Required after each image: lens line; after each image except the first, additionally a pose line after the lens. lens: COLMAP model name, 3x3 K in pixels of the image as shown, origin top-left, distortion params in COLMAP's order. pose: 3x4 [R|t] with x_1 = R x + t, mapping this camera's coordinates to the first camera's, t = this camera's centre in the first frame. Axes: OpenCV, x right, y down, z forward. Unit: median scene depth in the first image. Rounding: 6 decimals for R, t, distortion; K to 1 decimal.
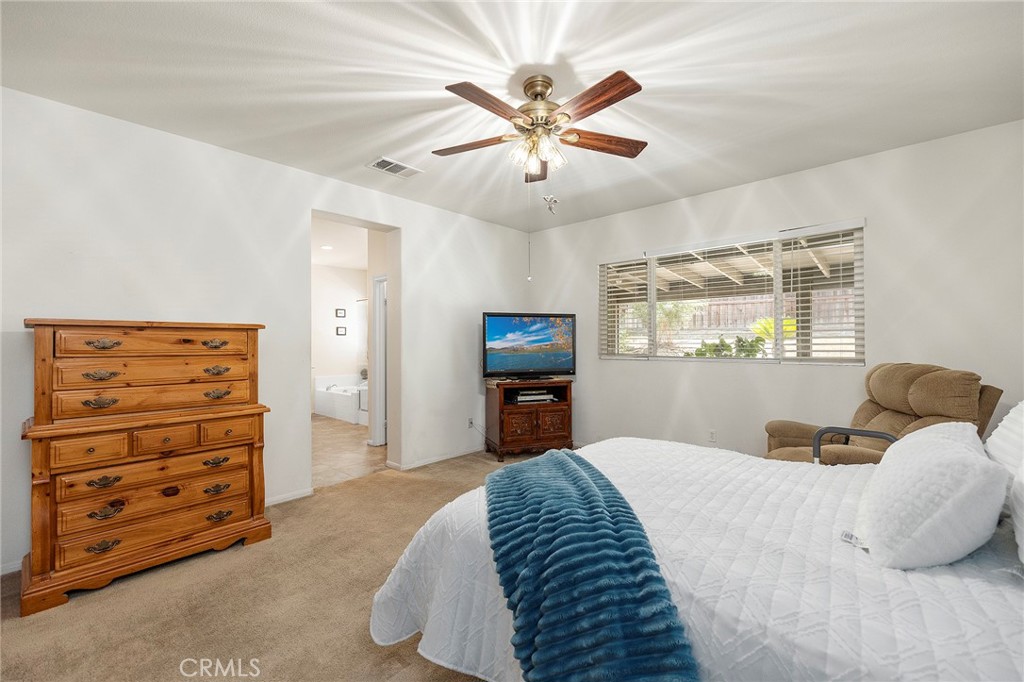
lens RADIAL K [[437.6, 0, 512.8], [0, 437.6, 341.8], [0, 0, 1]] dist [0.008431, -0.003330]
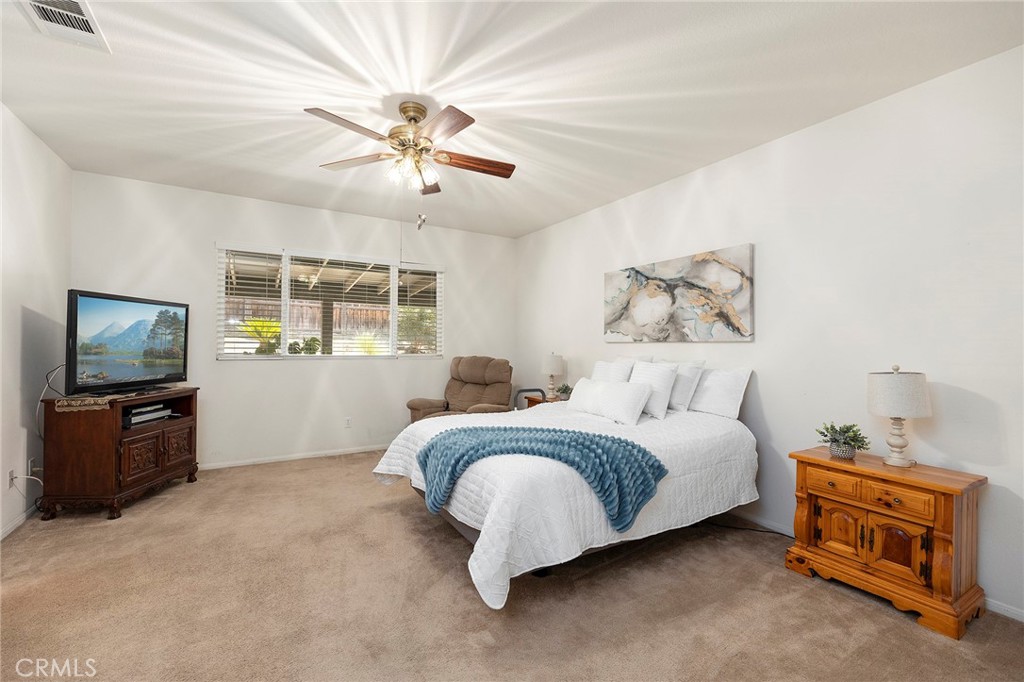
lens RADIAL K [[437.6, 0, 513.6], [0, 437.6, 343.9], [0, 0, 1]] dist [0.008431, -0.003330]
pose [[0.281846, 0.009672, 0.959411, -0.486116], [-0.014100, 0.999883, -0.005937, 0.005108], [-0.959356, -0.011854, 0.281950, 0.229455]]
